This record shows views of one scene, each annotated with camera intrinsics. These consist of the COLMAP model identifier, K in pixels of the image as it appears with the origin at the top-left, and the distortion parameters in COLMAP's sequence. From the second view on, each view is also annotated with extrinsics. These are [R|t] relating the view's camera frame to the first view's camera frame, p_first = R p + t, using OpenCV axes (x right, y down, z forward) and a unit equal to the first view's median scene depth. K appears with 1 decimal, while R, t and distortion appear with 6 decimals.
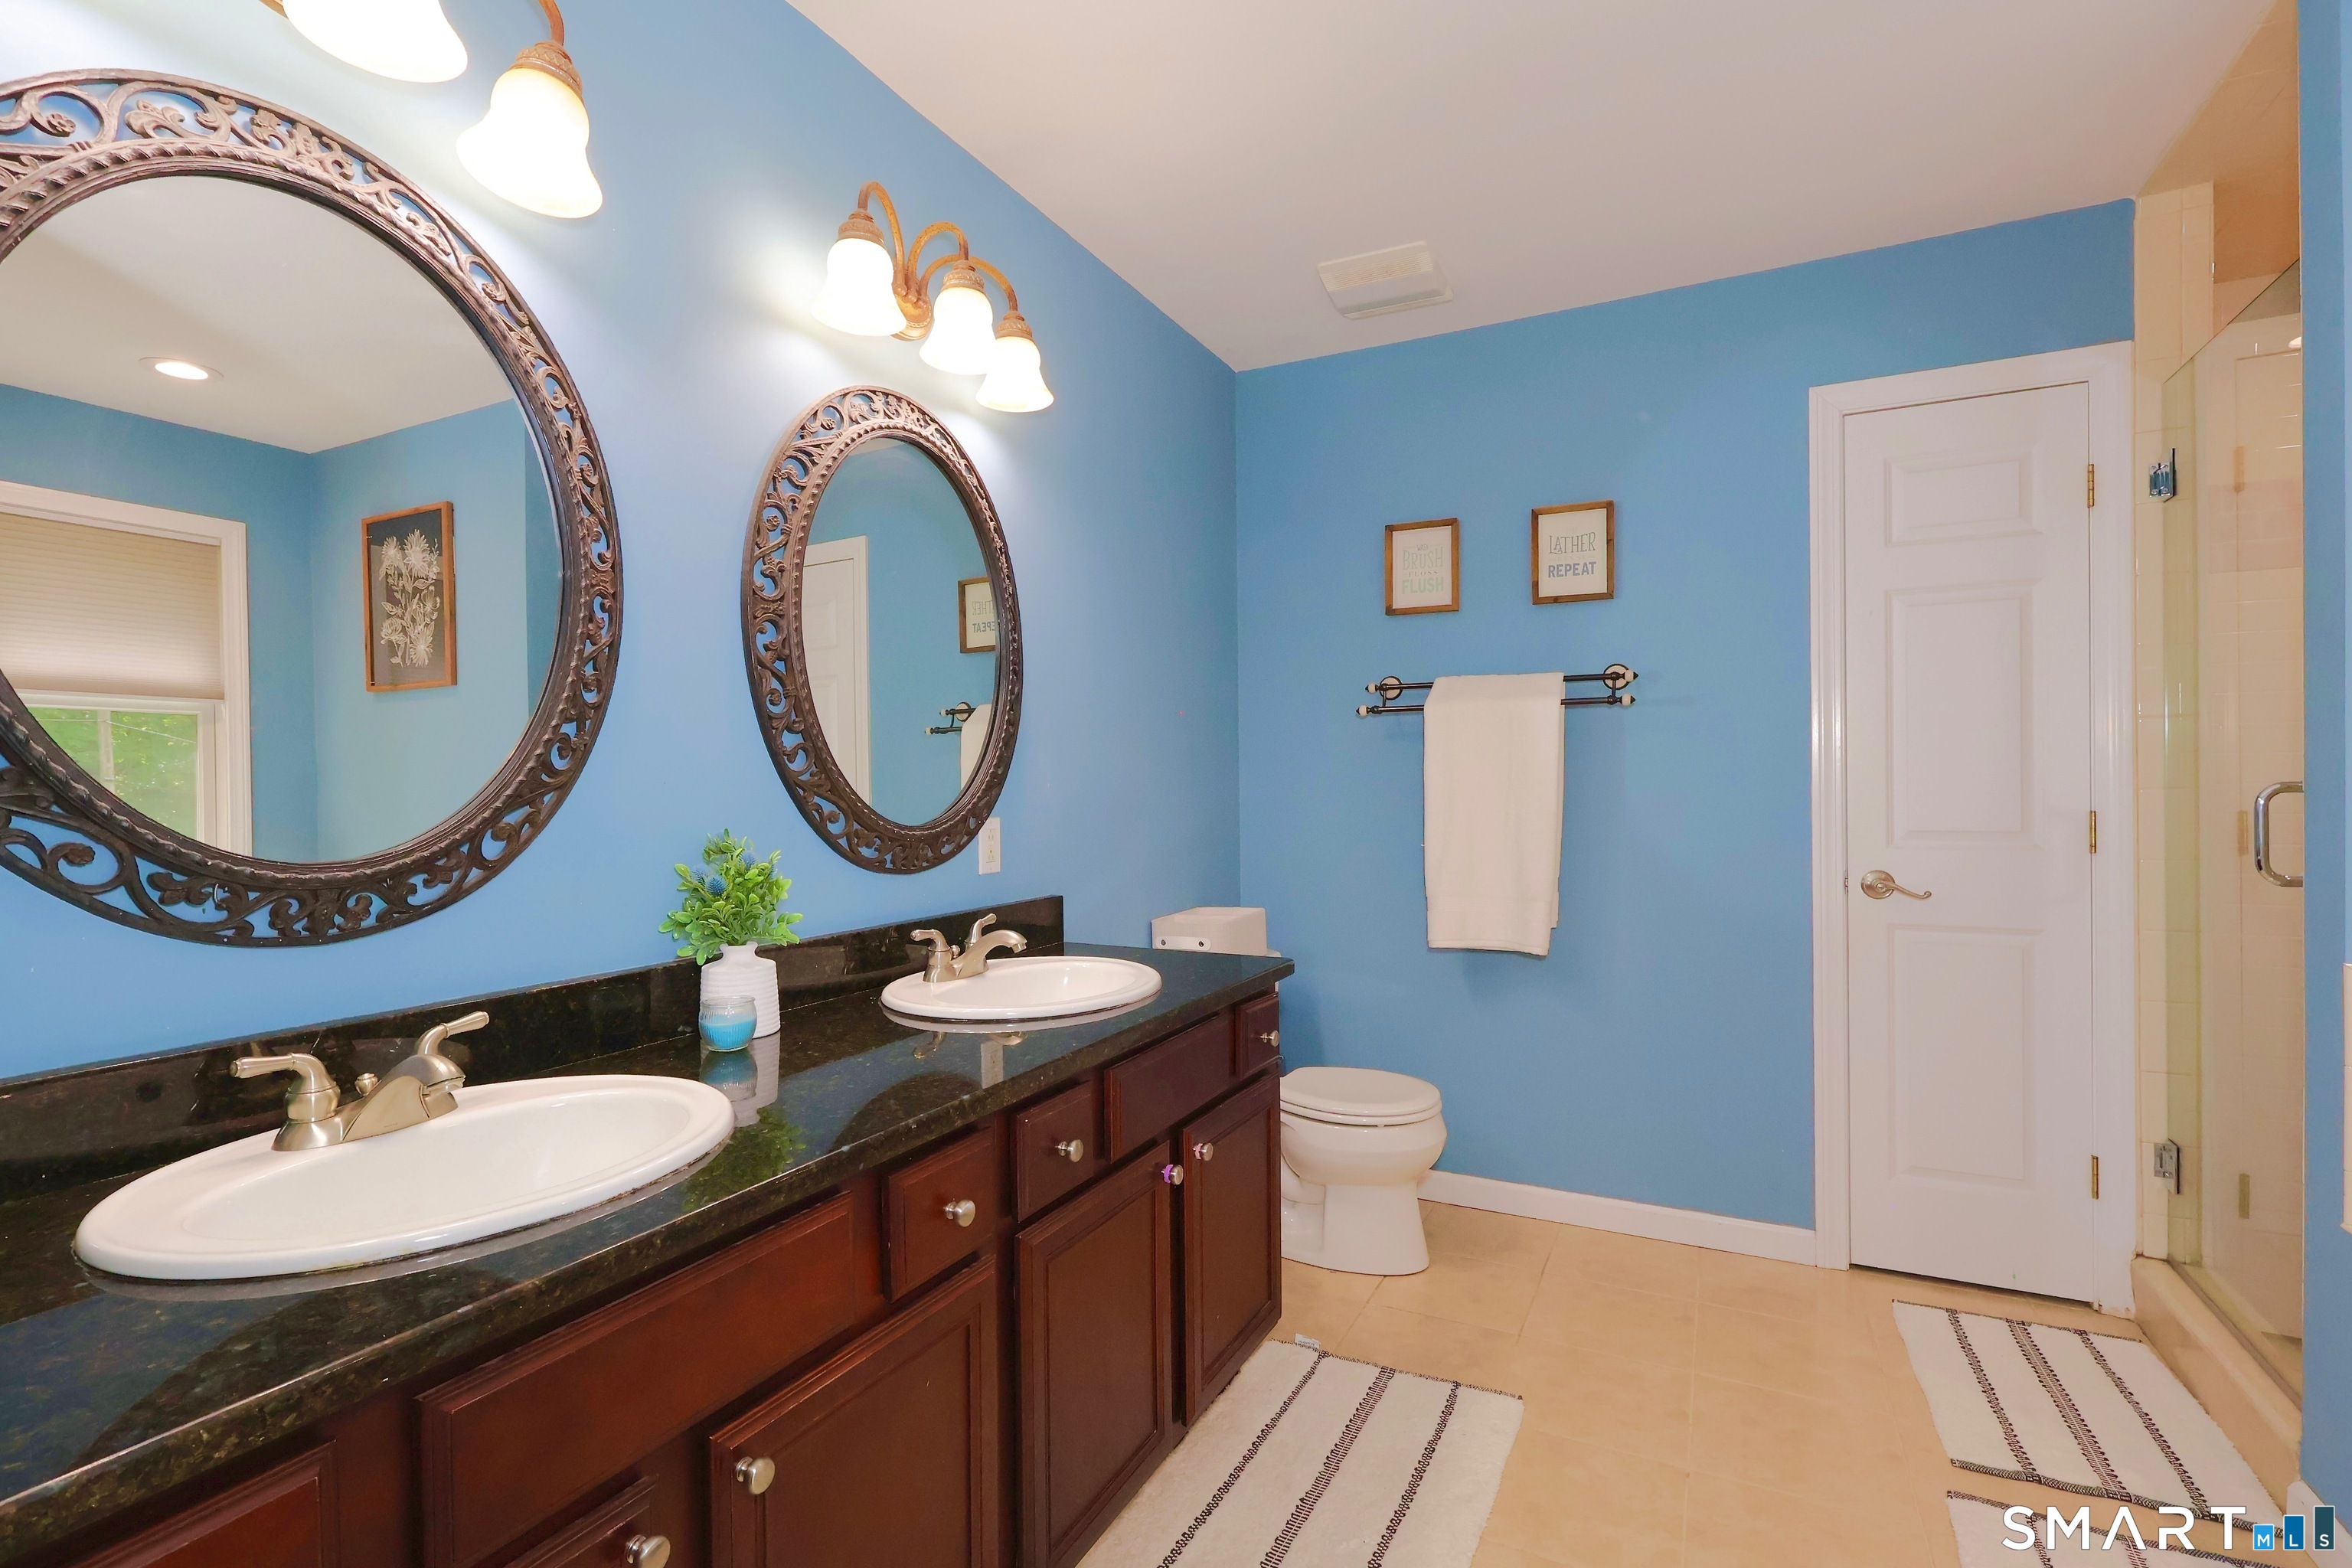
lens RADIAL K [[1084.8, 0, 1167.6], [0, 1084.8, 778.0], [0, 0, 1]] dist [-0.001445, 0.001238]
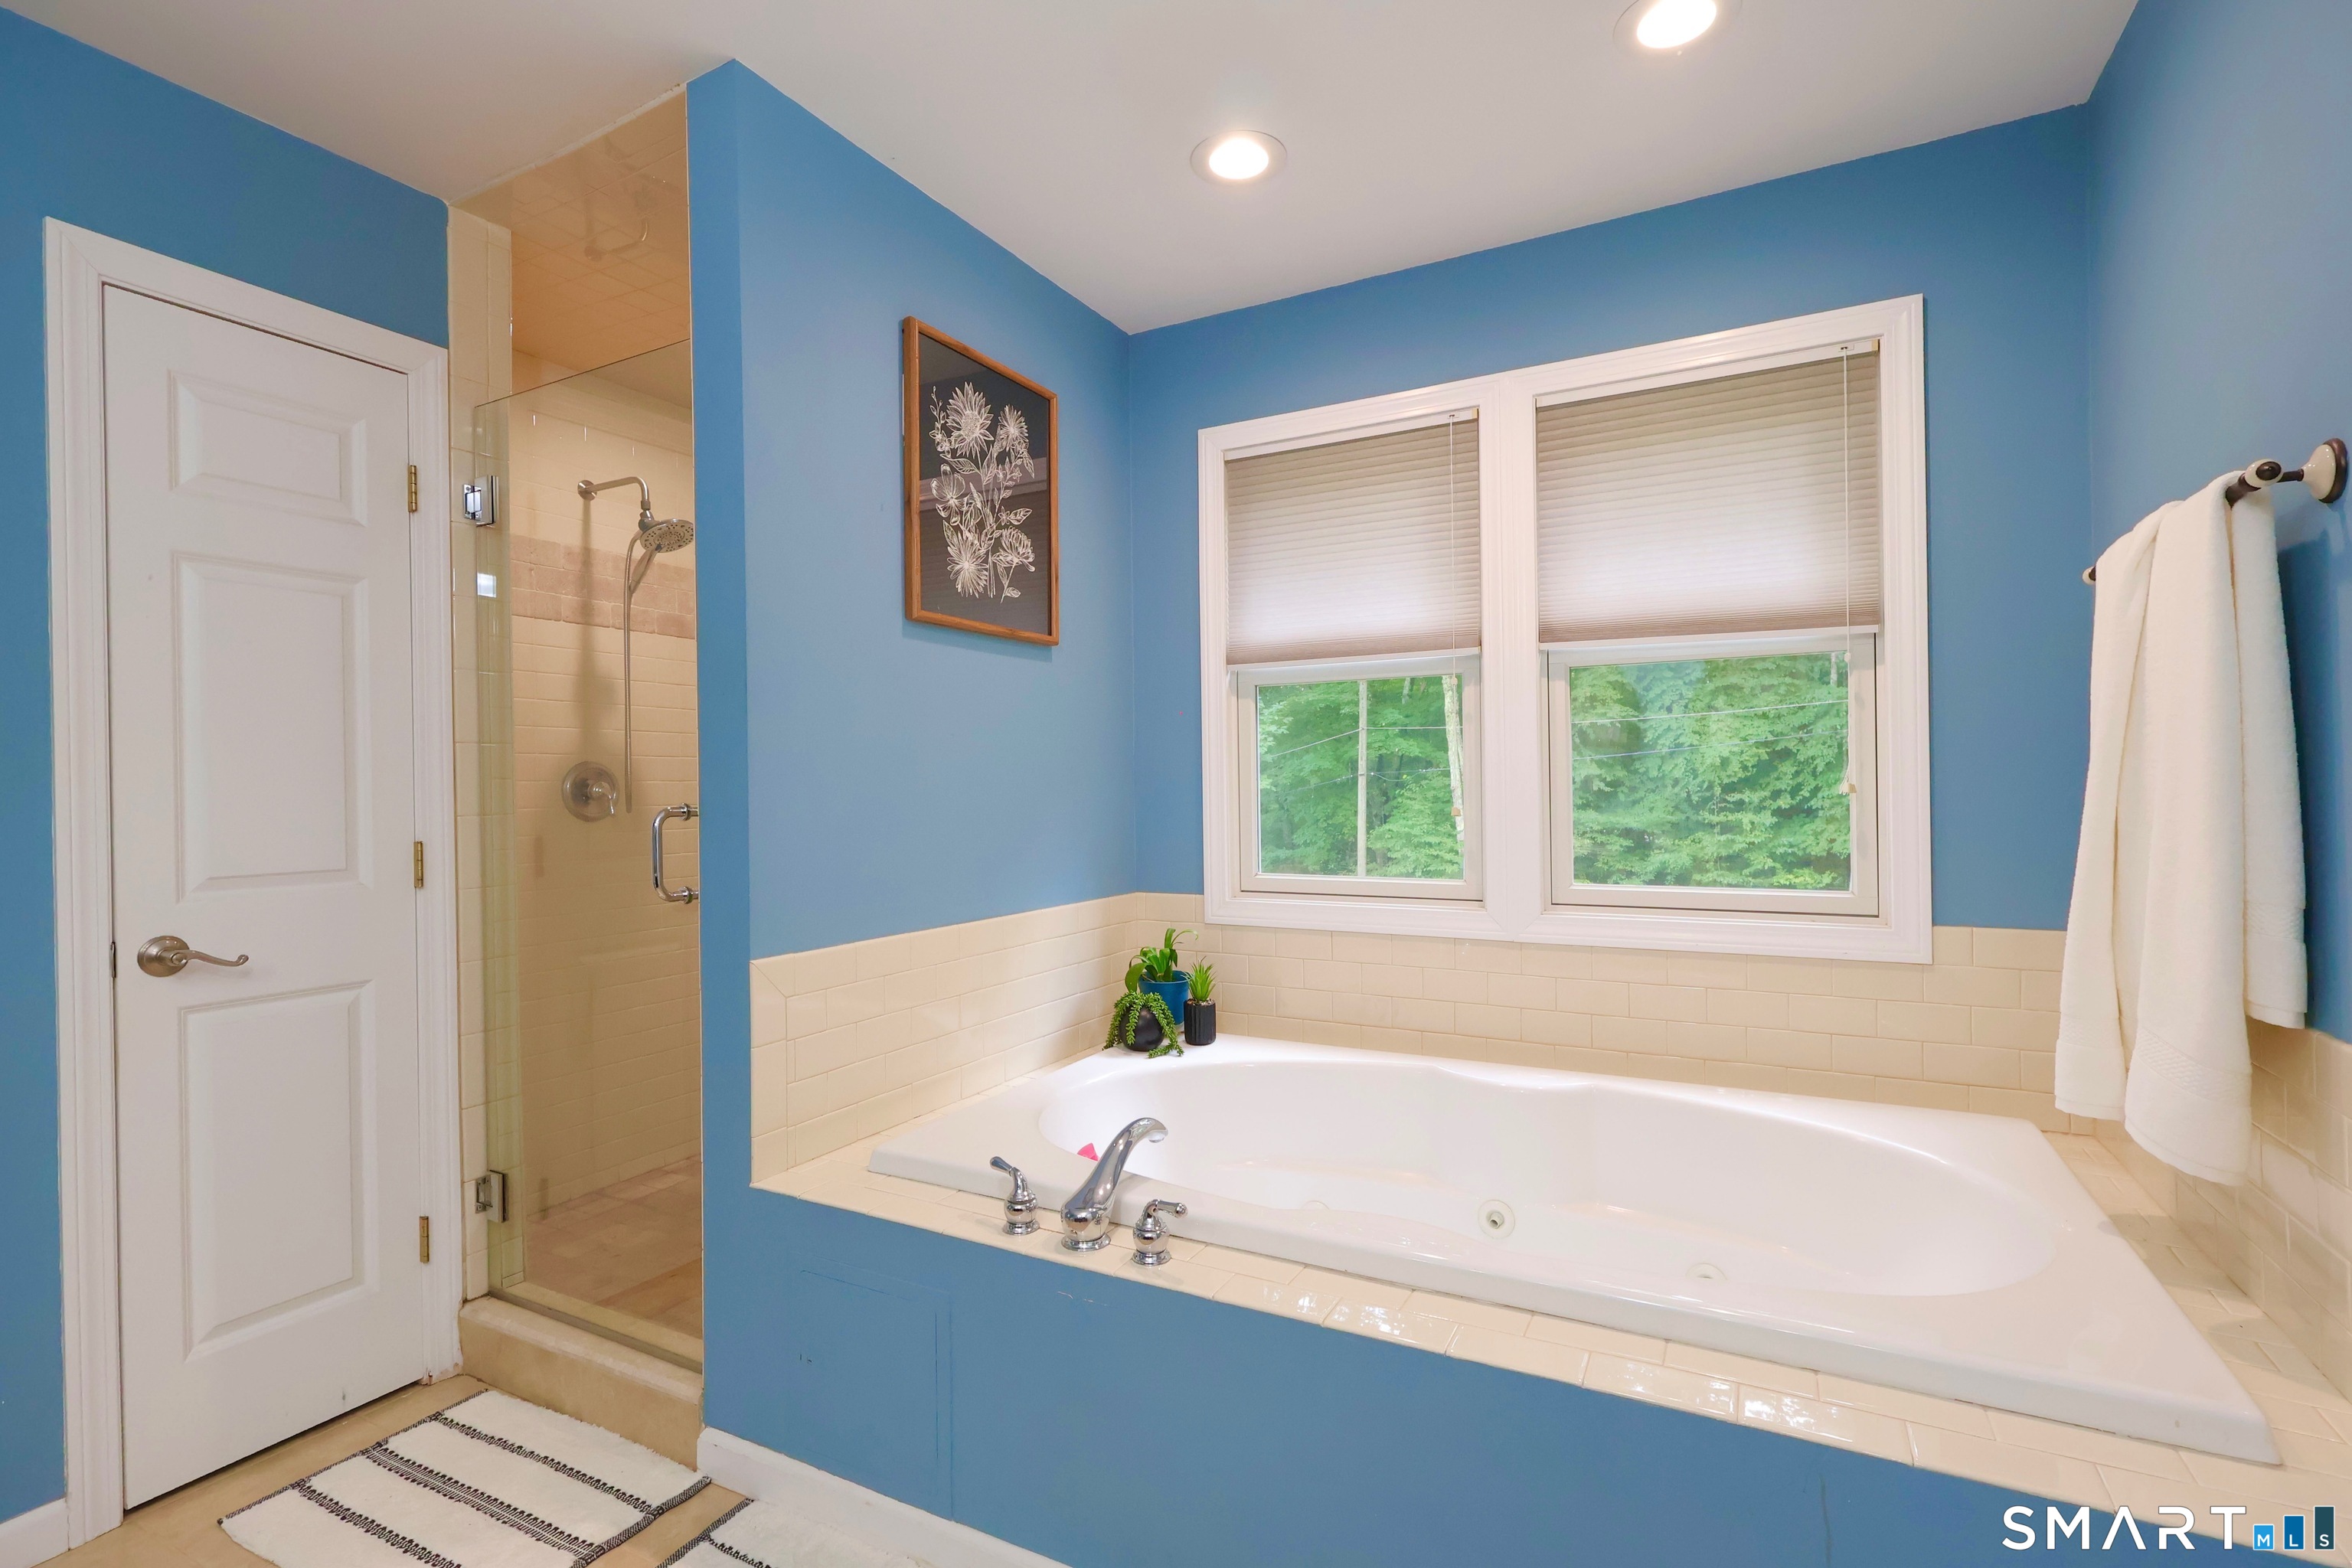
lens RADIAL K [[1084.8, 0, 1177.5], [0, 1084.8, 787.9], [0, 0, 1]] dist [-0.001445, 0.001238]
pose [[0.027527, 0.010966, 0.999561, -0.050545], [0.009643, 0.999890, -0.011235, 0.002010], [-0.999575, 0.009948, 0.027418, 0.334230]]
